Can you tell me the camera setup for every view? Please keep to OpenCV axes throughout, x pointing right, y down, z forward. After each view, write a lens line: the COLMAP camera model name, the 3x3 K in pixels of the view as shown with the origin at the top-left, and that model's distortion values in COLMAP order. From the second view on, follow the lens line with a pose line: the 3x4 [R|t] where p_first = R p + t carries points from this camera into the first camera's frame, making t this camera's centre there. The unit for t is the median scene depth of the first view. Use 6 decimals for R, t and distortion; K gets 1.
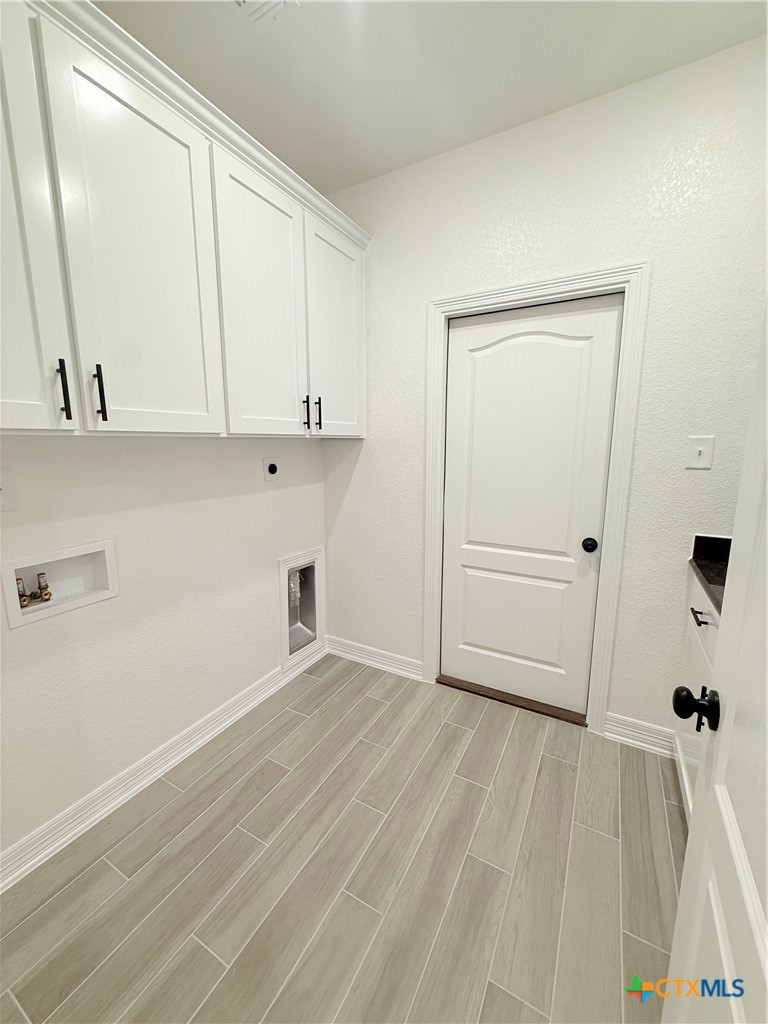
lens RADIAL K [[410.4, 0, 382.0], [0, 410.4, 510.2], [0, 0, 1]] dist [-0.001223, 0.000085]
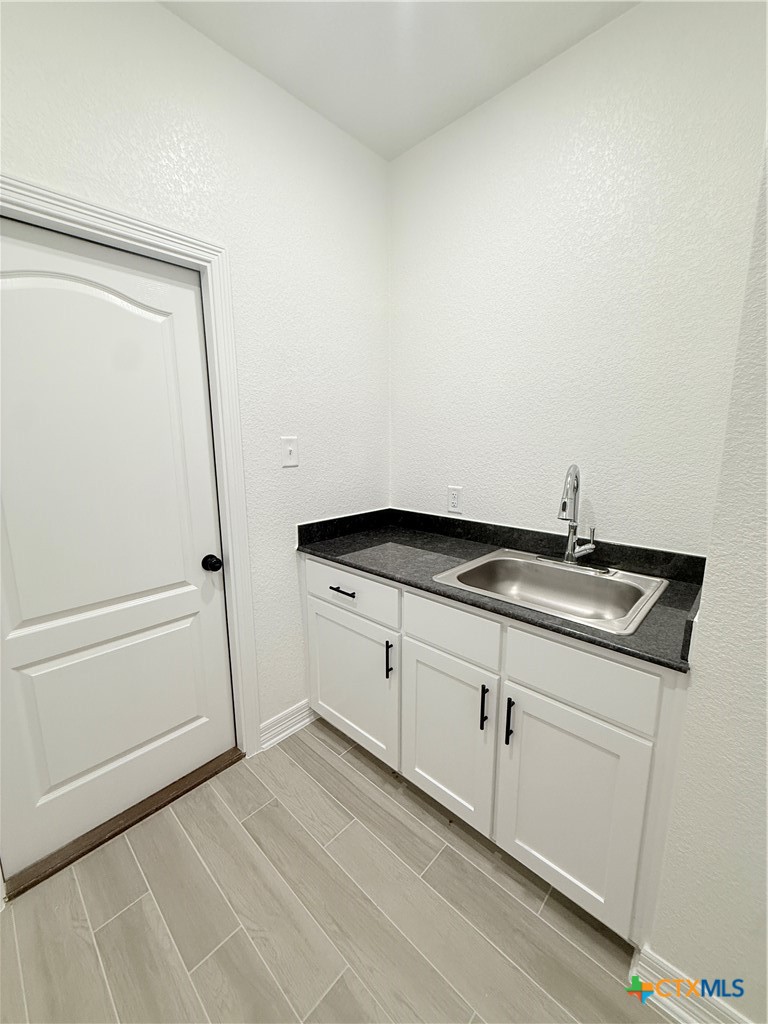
lens RADIAL K [[410.4, 0, 384.8], [0, 410.4, 508.3], [0, 0, 1]] dist [-0.001223, 0.000085]
pose [[0.239671, -0.170948, 0.955685, -0.218886], [0.165914, 0.977107, 0.133171, -0.085087], [-0.956572, 0.126644, 0.262547, 0.425733]]
